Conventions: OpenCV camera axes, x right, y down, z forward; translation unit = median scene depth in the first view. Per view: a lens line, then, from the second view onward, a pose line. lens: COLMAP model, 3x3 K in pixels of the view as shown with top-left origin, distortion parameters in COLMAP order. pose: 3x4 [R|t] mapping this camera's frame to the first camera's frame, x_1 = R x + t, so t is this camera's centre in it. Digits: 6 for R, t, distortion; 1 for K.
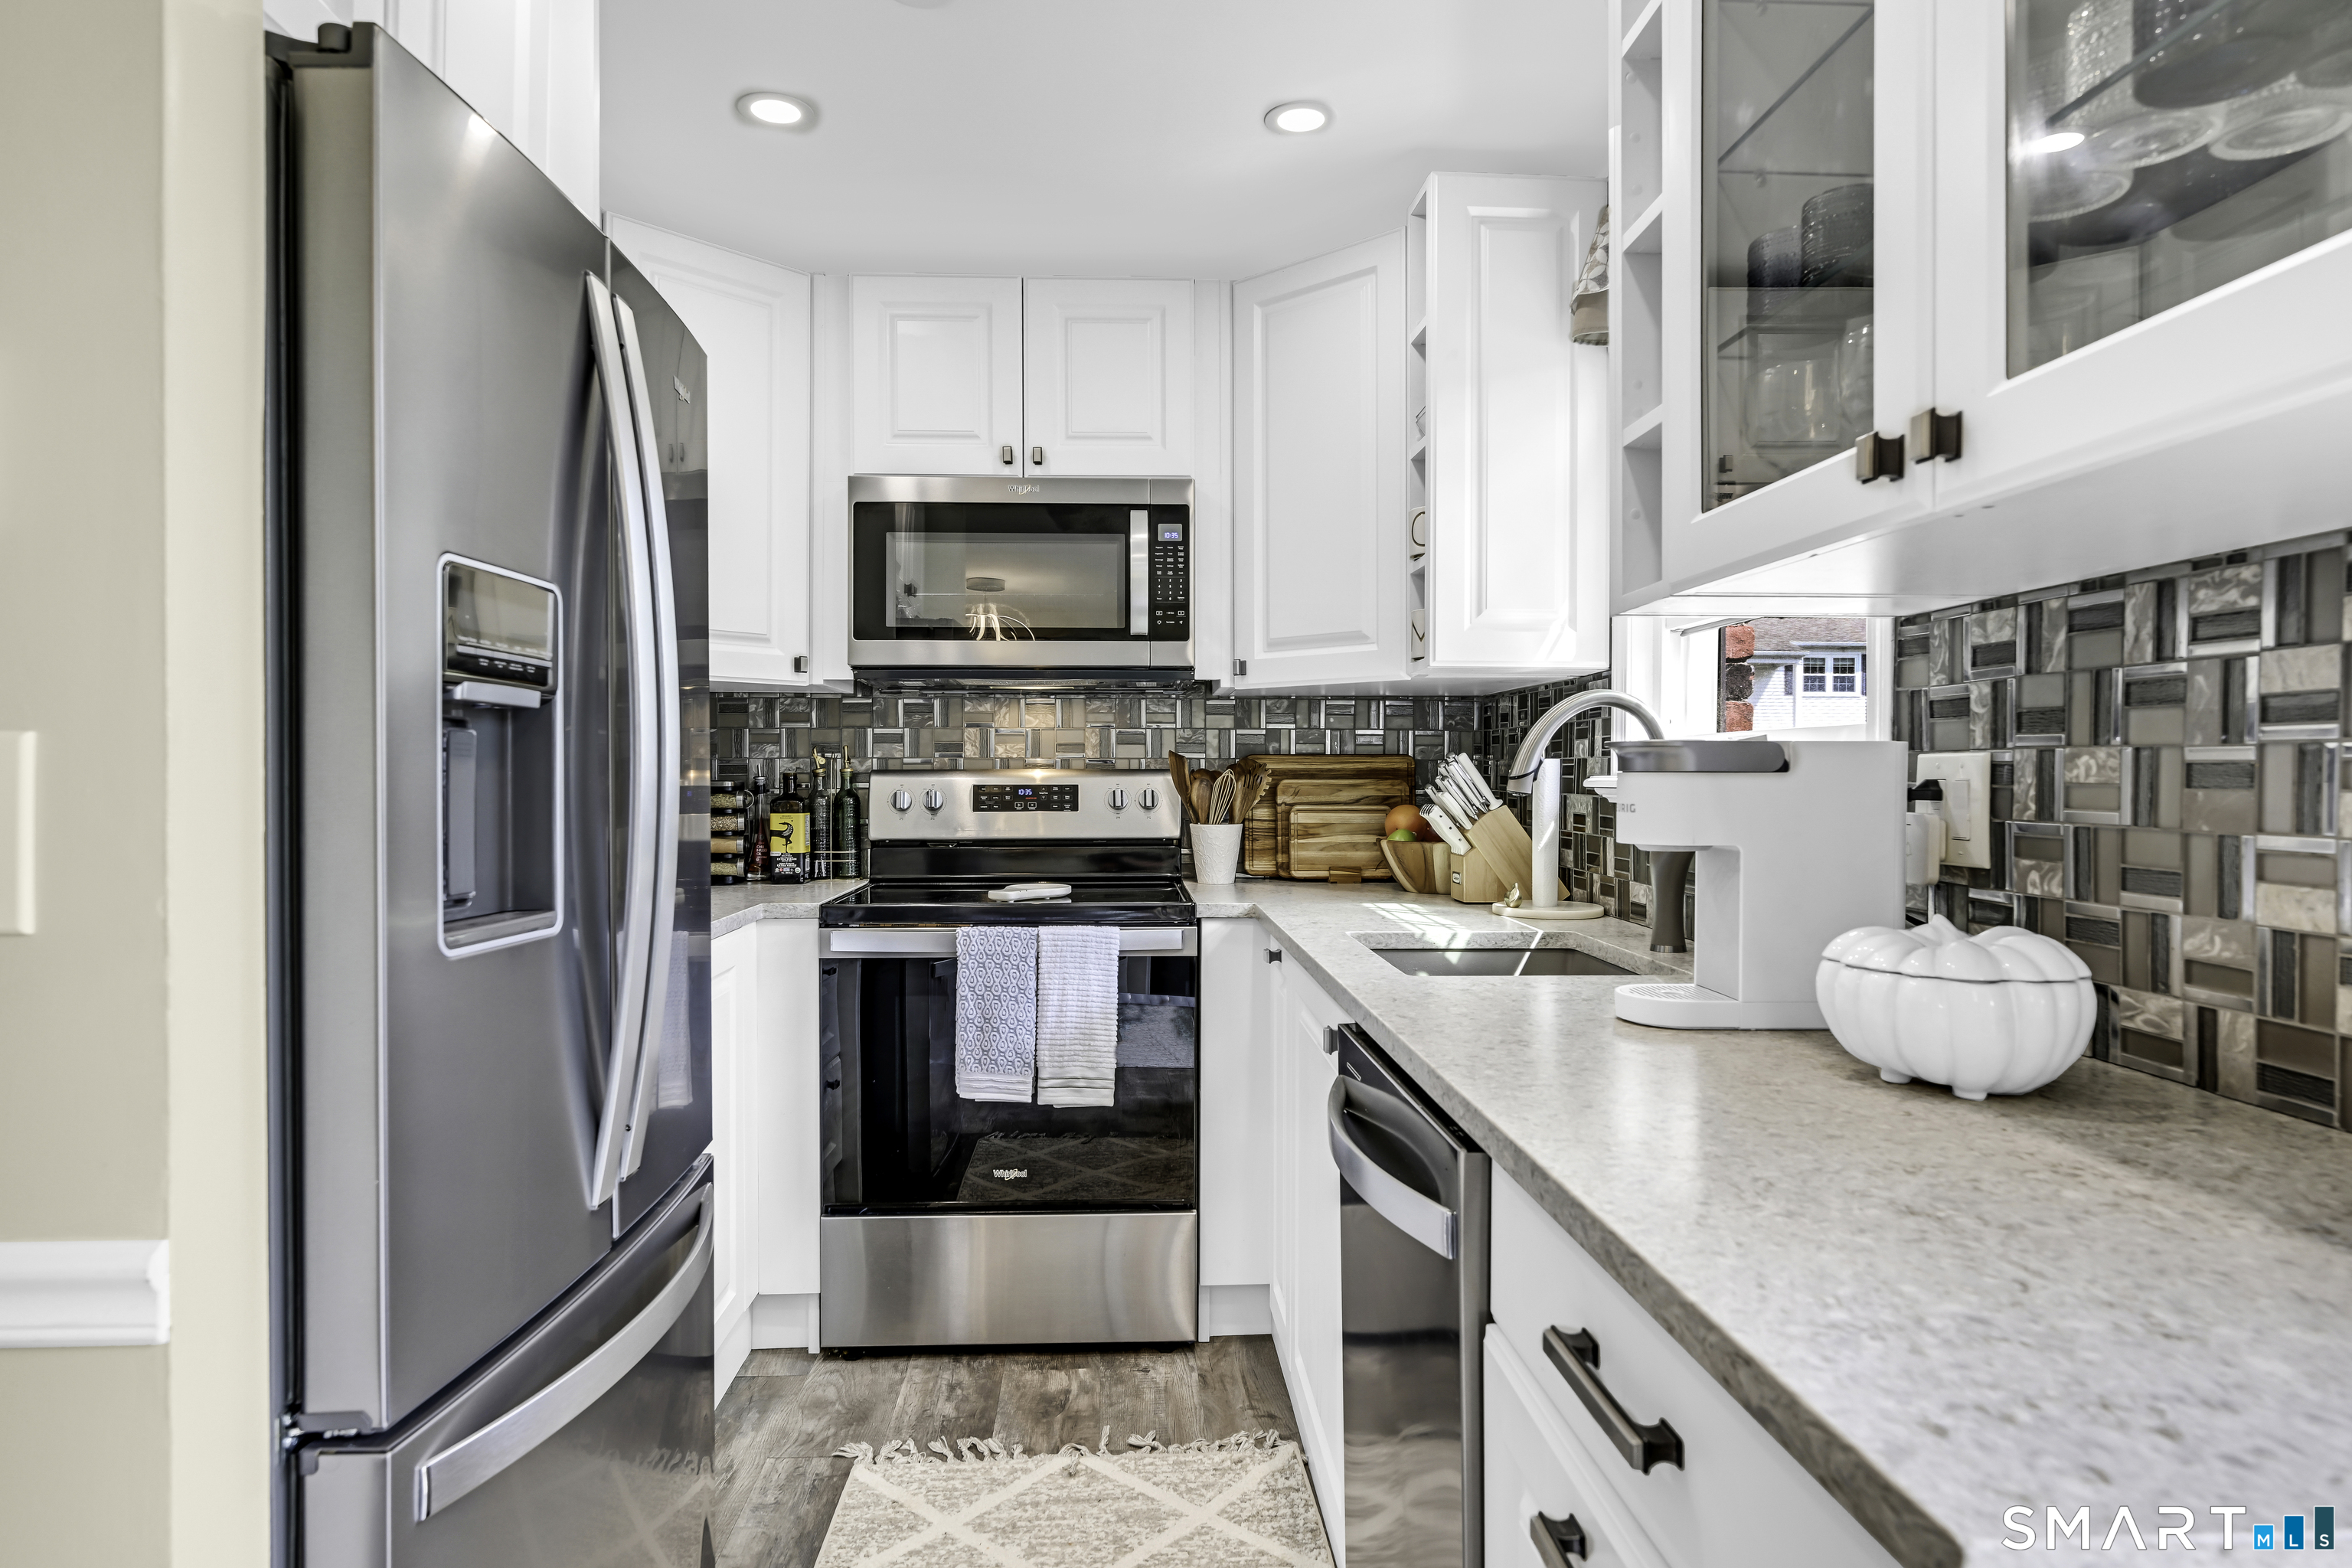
lens RADIAL K [[1235.4, 0, 1173.7], [0, 1235.4, 776.8], [0, 0, 1]] dist [-0.001760, -0.000367]
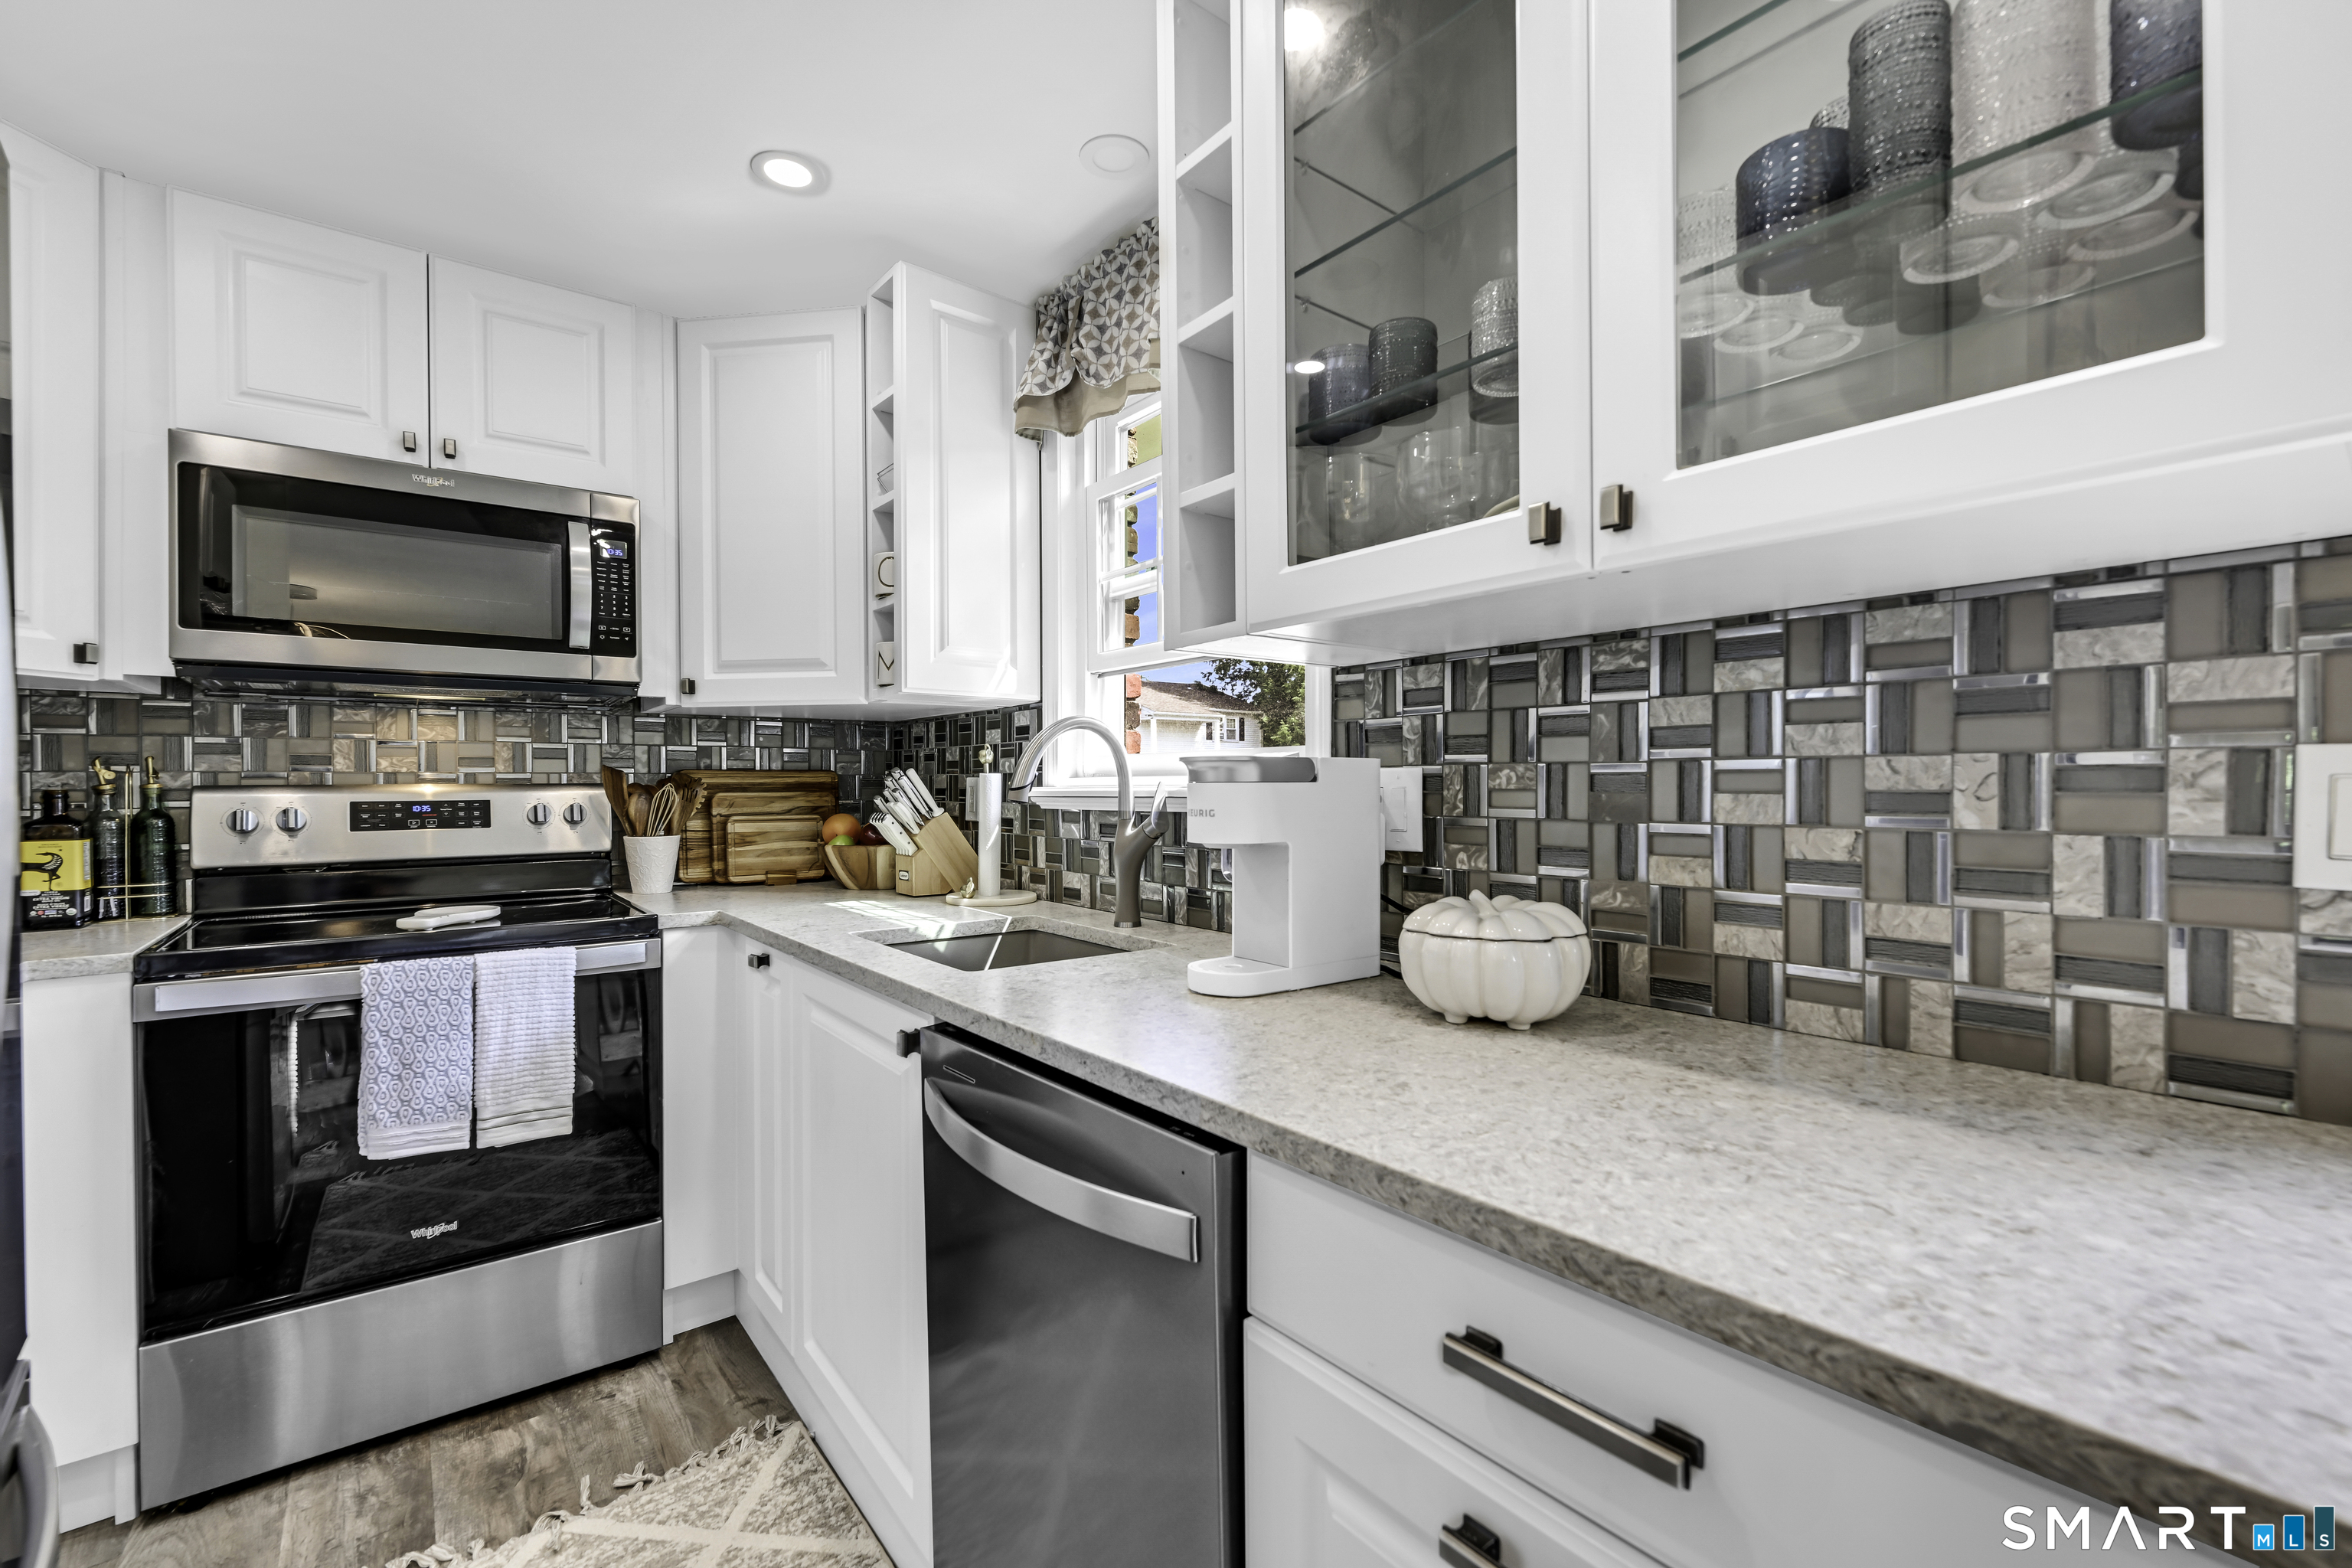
lens RADIAL K [[958.0, 0, 1163.3], [0, 958.0, 784.9], [0, 0, 1]] dist [-0.001929, -0.000258]
pose [[0.830833, -0.004100, 0.556506, -0.085950], [0.006725, 0.999974, -0.002674, 0.000290], [-0.556481, 0.005964, 0.830839, 0.131870]]
